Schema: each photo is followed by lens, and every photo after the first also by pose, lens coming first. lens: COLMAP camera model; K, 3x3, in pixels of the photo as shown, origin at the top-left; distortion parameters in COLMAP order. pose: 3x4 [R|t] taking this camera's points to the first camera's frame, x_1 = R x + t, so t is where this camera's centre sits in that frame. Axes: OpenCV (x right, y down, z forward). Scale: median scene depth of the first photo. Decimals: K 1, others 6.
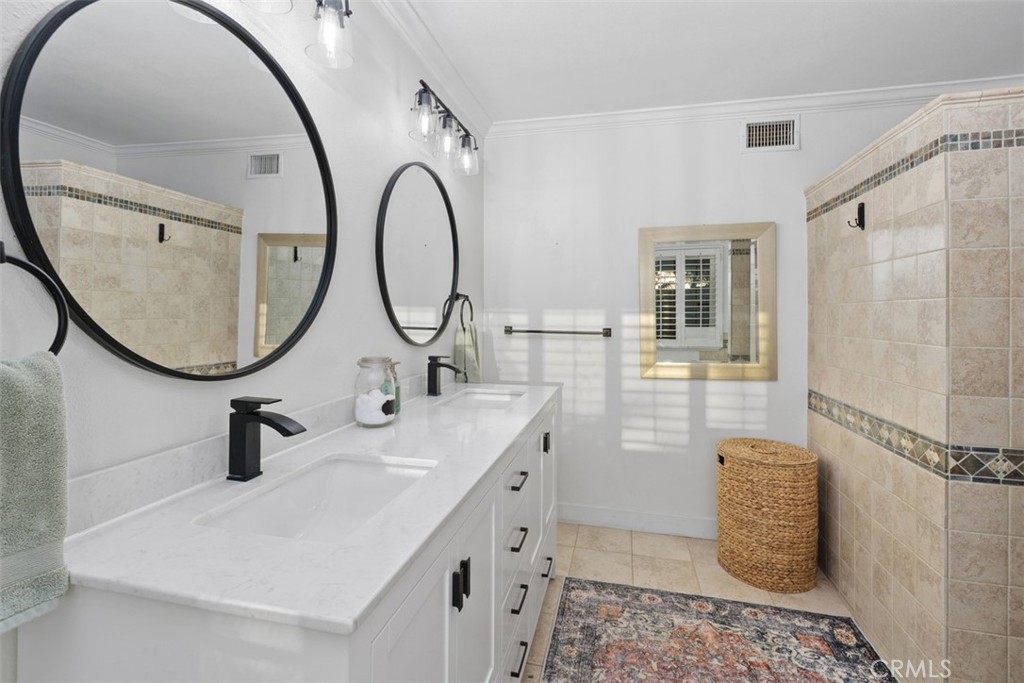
lens RADIAL K [[476.1, 0, 510.2], [0, 476.1, 349.4], [0, 0, 1]] dist [0.000343, -0.000327]
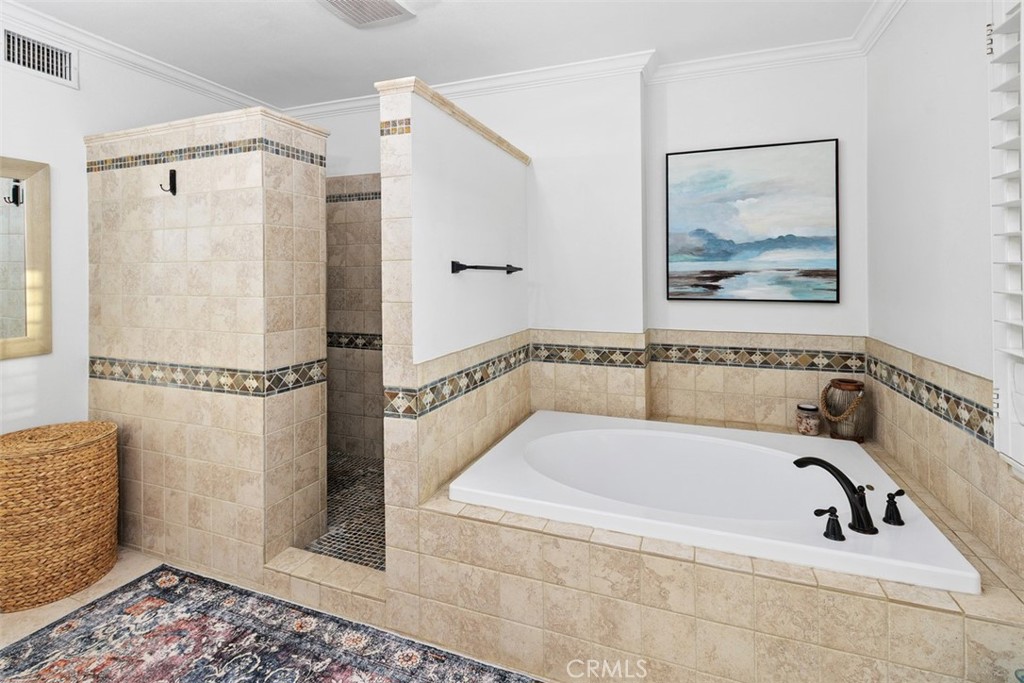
lens RADIAL K [[479.6, 0, 512.0], [0, 479.6, 341.5], [0, 0, 1]] dist [-0.000343, -0.000240]
pose [[0.126300, -0.140150, 0.982042, -0.195921], [0.077554, 0.988334, 0.131074, -0.003377], [-0.988956, 0.059606, 0.135696, 0.076997]]
